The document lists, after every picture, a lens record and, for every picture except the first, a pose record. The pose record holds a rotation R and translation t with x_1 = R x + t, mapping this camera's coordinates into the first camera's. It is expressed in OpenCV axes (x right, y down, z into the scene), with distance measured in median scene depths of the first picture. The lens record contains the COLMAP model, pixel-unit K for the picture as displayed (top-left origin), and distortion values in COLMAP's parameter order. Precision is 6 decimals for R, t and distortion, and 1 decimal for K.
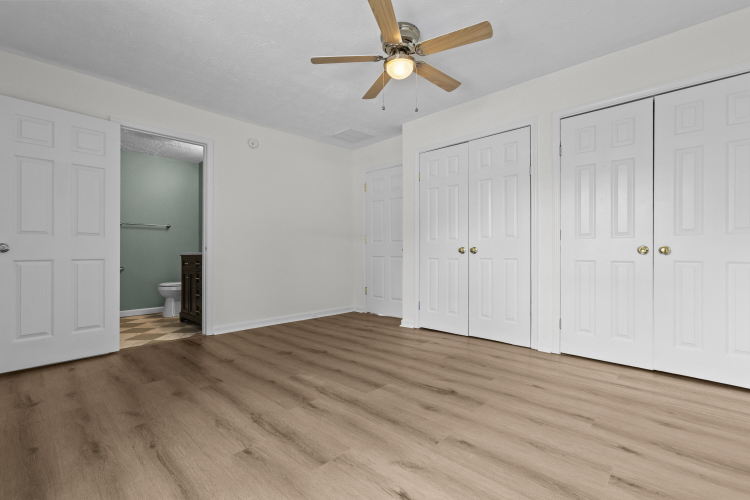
lens RADIAL K [[343.3, 0, 375.2], [0, 343.3, 251.8], [0, 0, 1]] dist [0.000274, 0.000013]
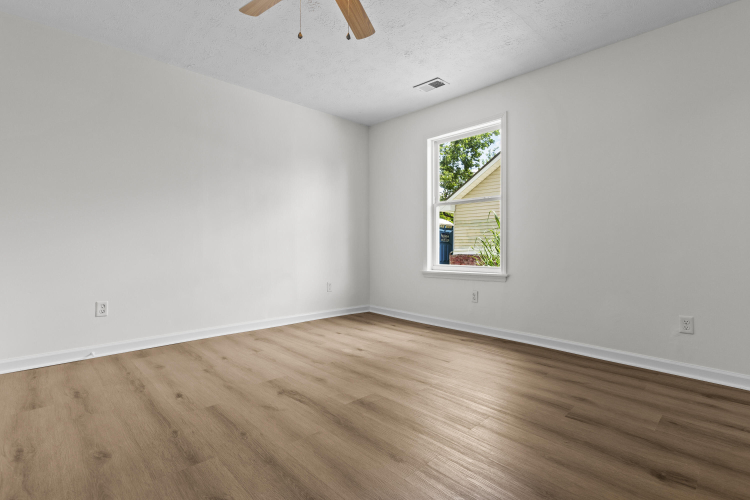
lens RADIAL K [[347.3, 0, 376.4], [0, 347.3, 248.8], [0, 0, 1]] dist [-0.002393, -0.000402]
pose [[-0.998838, -0.003761, 0.048048, -0.074392], [-0.003542, 0.999983, 0.004649, 0.012768], [-0.048064, 0.004473, -0.998834, 1.914563]]
